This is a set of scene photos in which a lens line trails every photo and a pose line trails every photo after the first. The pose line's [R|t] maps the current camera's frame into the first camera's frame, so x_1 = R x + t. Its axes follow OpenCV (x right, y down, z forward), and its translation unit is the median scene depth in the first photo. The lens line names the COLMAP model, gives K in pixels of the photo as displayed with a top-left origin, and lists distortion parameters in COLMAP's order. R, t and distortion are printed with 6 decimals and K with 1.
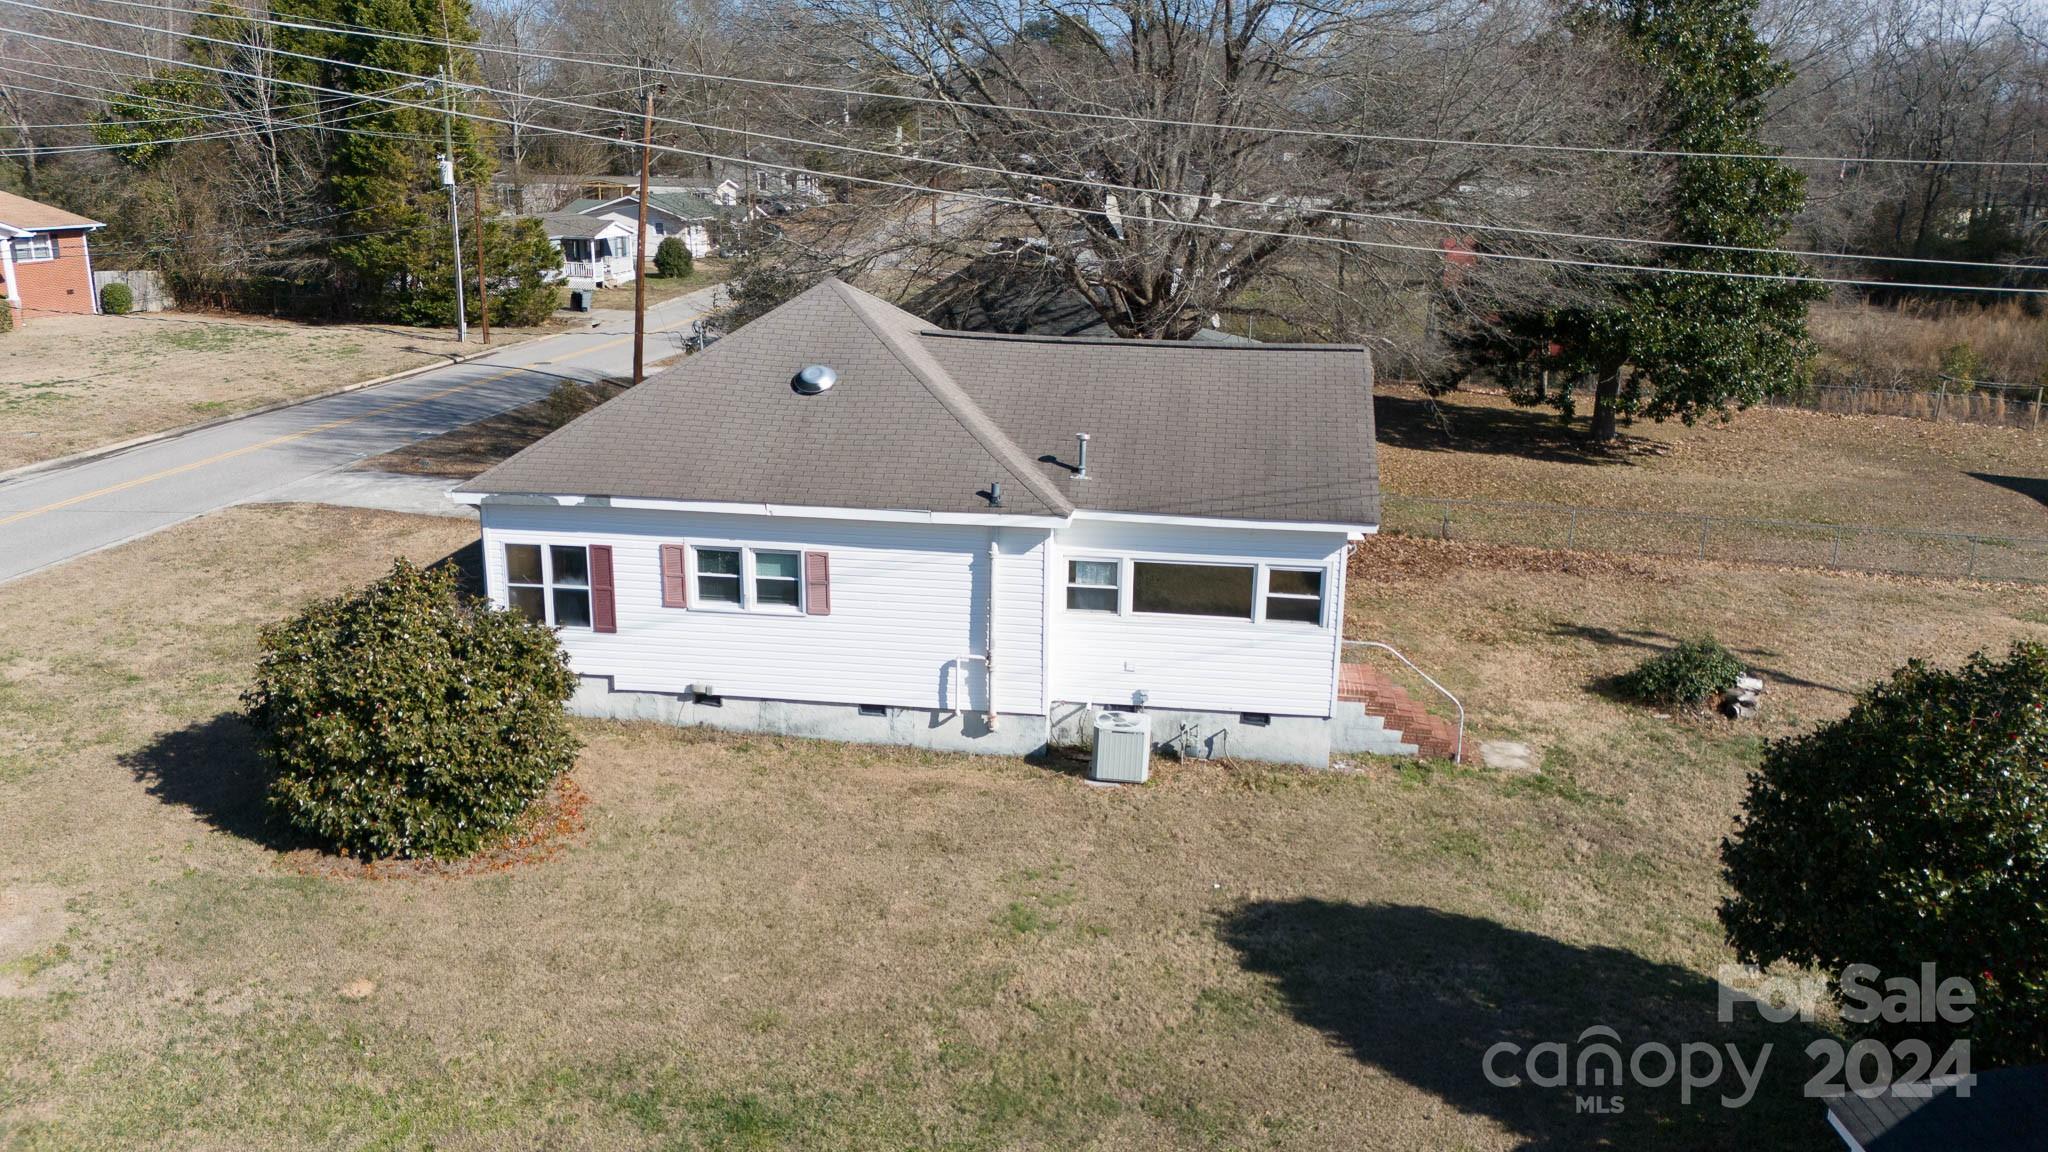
lens RADIAL K [[1498.1, 0, 1028.9], [0, 1498.1, 563.9], [0, 0, 1]] dist [0.076688, -0.081819]
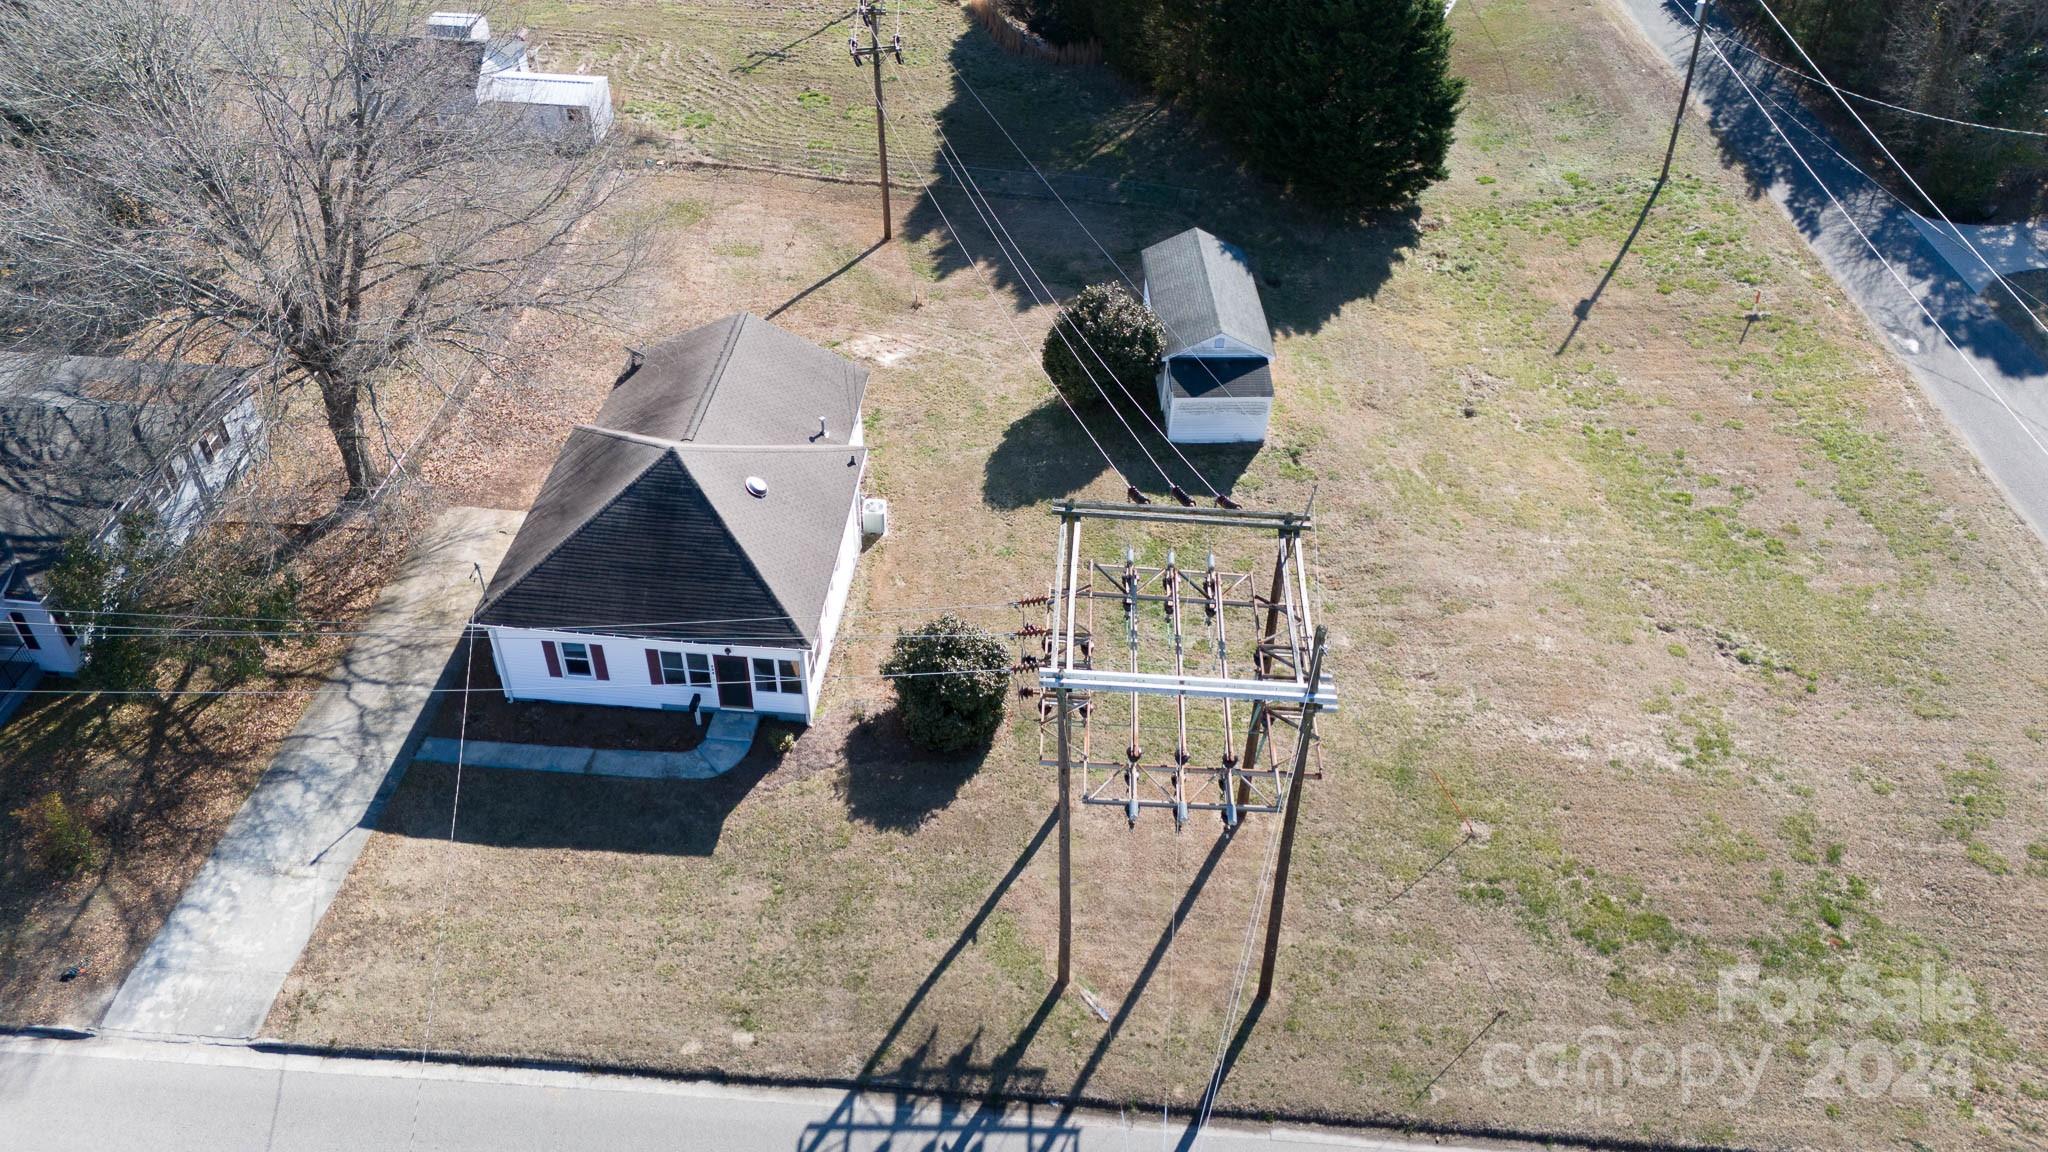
lens RADIAL K [[1498.1, 0, 1030.6], [0, 1498.1, 574.4], [0, 0, 1]] dist [0.076688, -0.081819]
pose [[-0.055365, -0.661659, 0.747758, -1.665317], [0.233906, 0.719472, 0.653948, -1.212932], [-0.970681, 0.211111, 0.114933, 0.518420]]
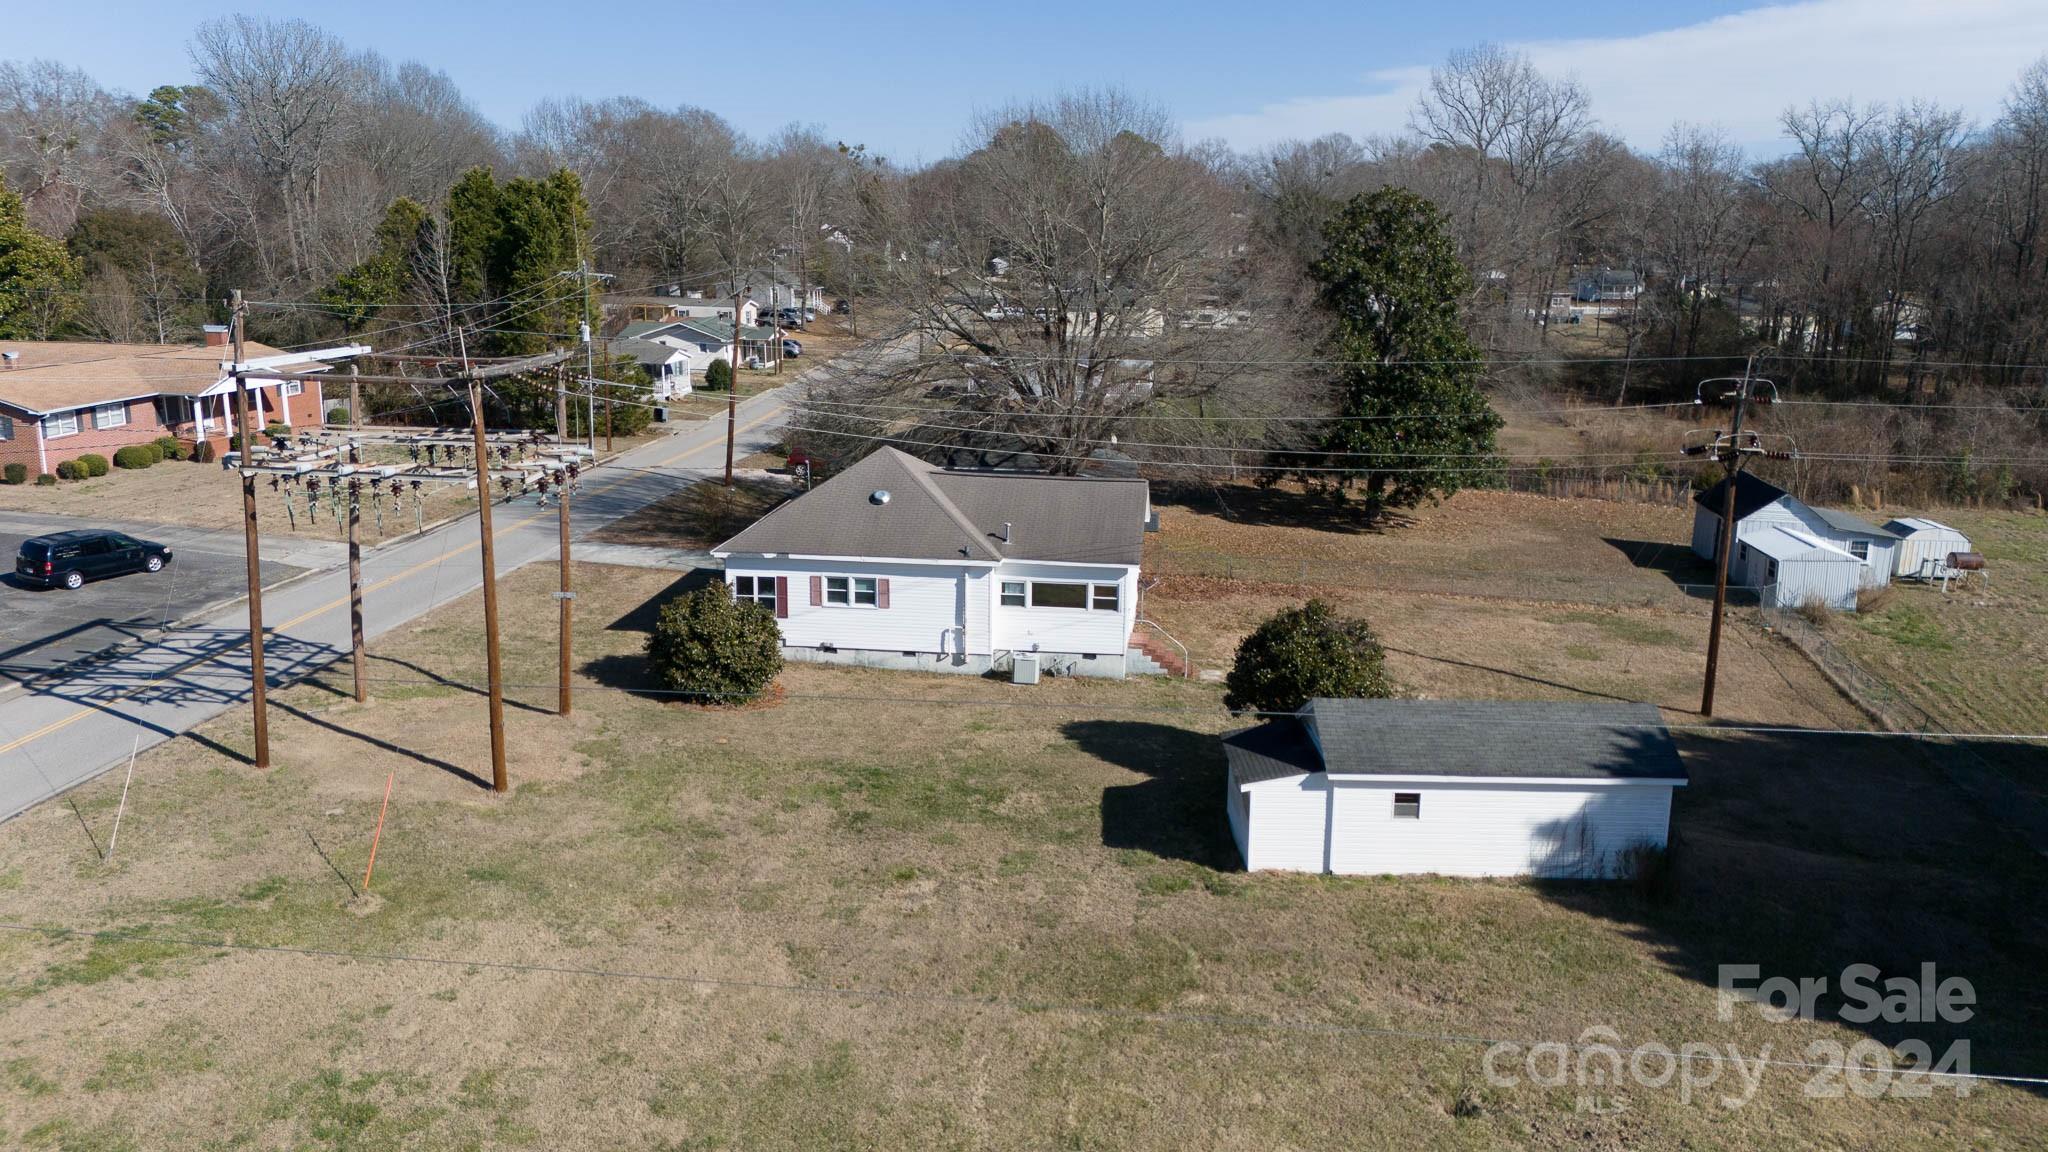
lens RADIAL K [[1498.1, 0, 1034.9], [0, 1498.1, 567.5], [0, 0, 1]] dist [0.076688, -0.081819]
pose [[0.999841, -0.004804, 0.017167, 0.037441], [0.005515, 0.999119, -0.041612, 0.065243], [-0.016952, 0.041700, 0.998986, -1.128889]]
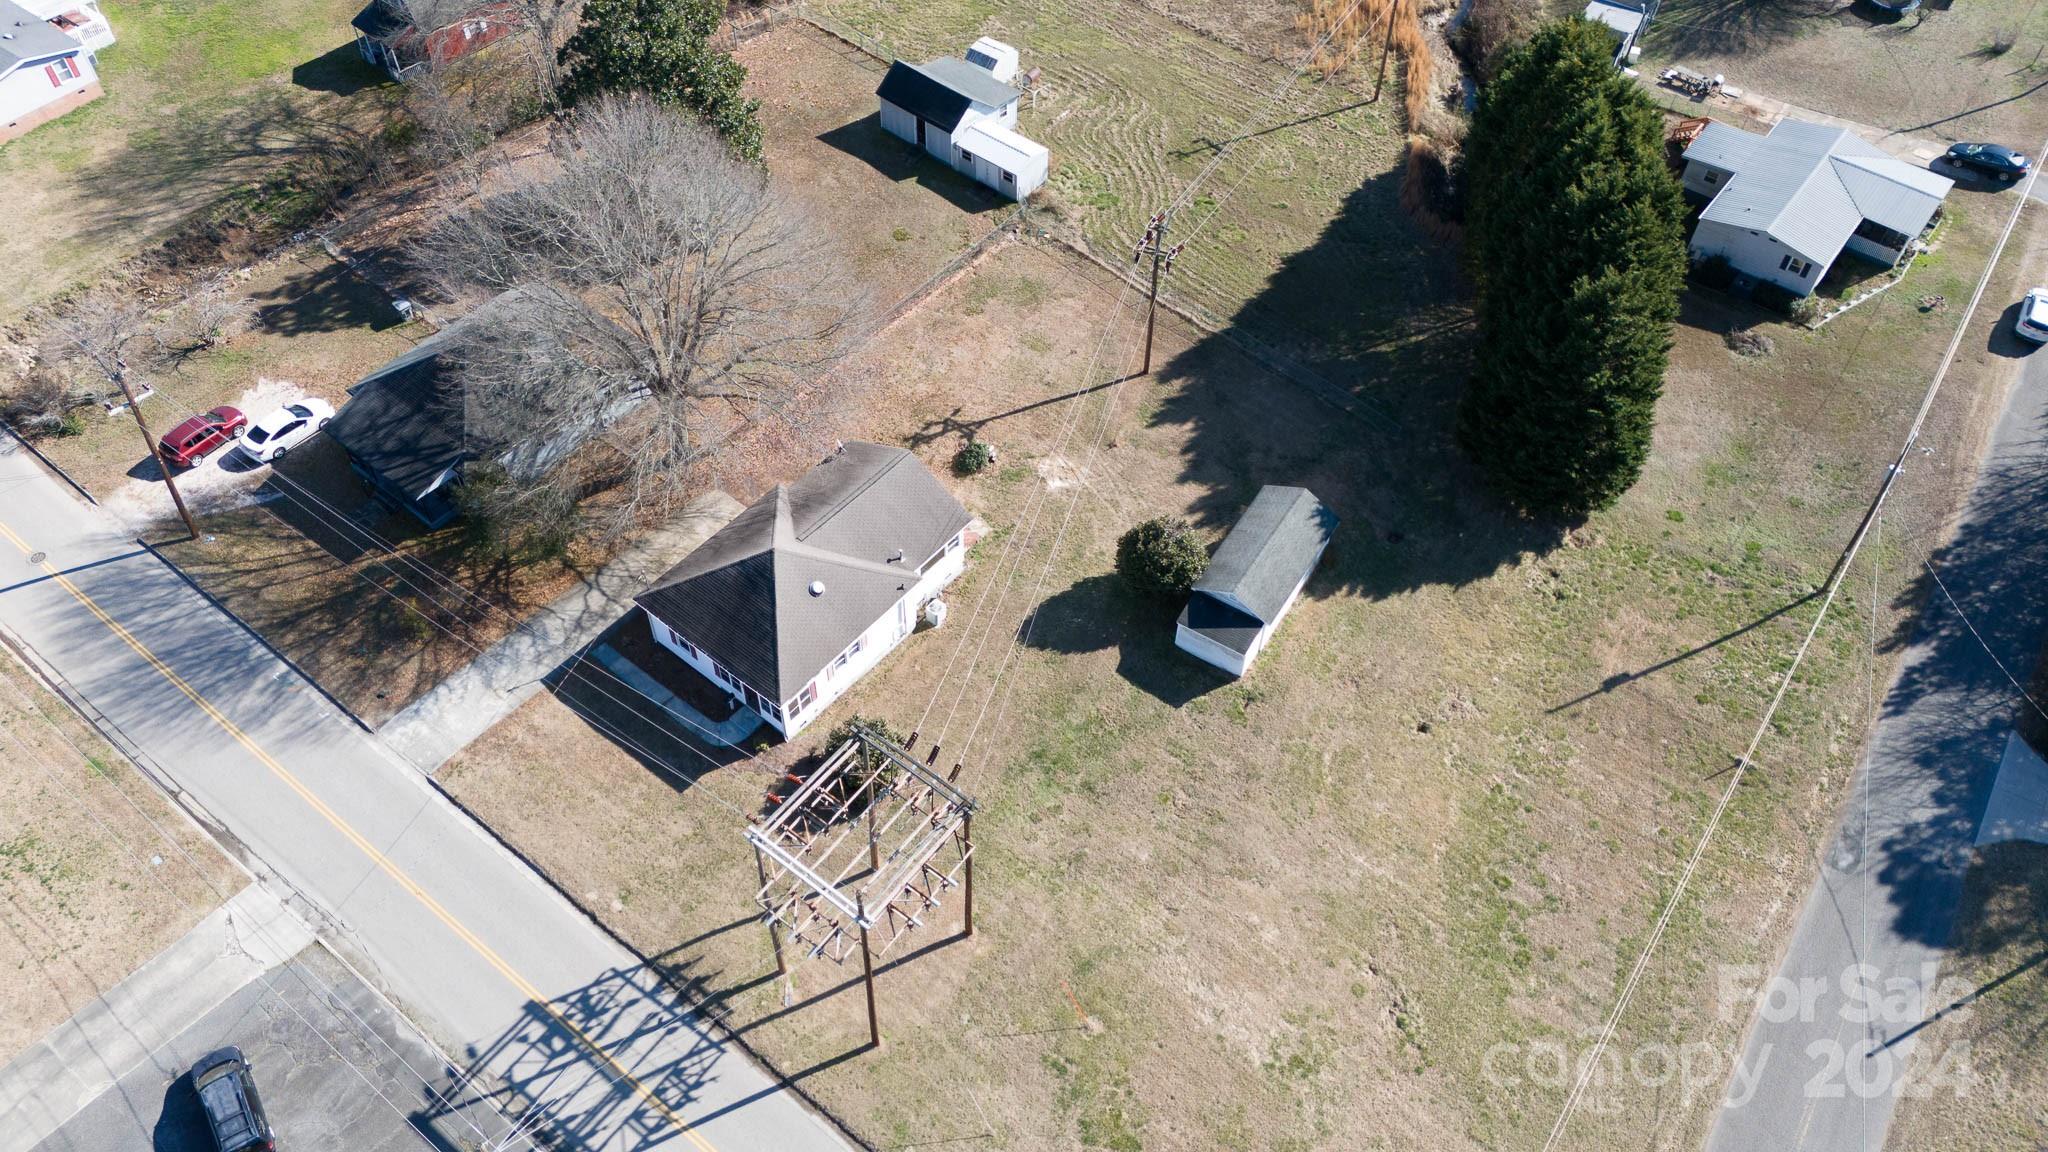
lens RADIAL K [[1498.1, 0, 1027.9], [0, 1498.1, 572.6], [0, 0, 1]] dist [0.076688, -0.081819]
pose [[0.515519, -0.664655, 0.540809, -1.509194], [0.203538, 0.708059, 0.676184, -2.062285], [-0.832354, -0.238510, 0.500300, -0.764236]]
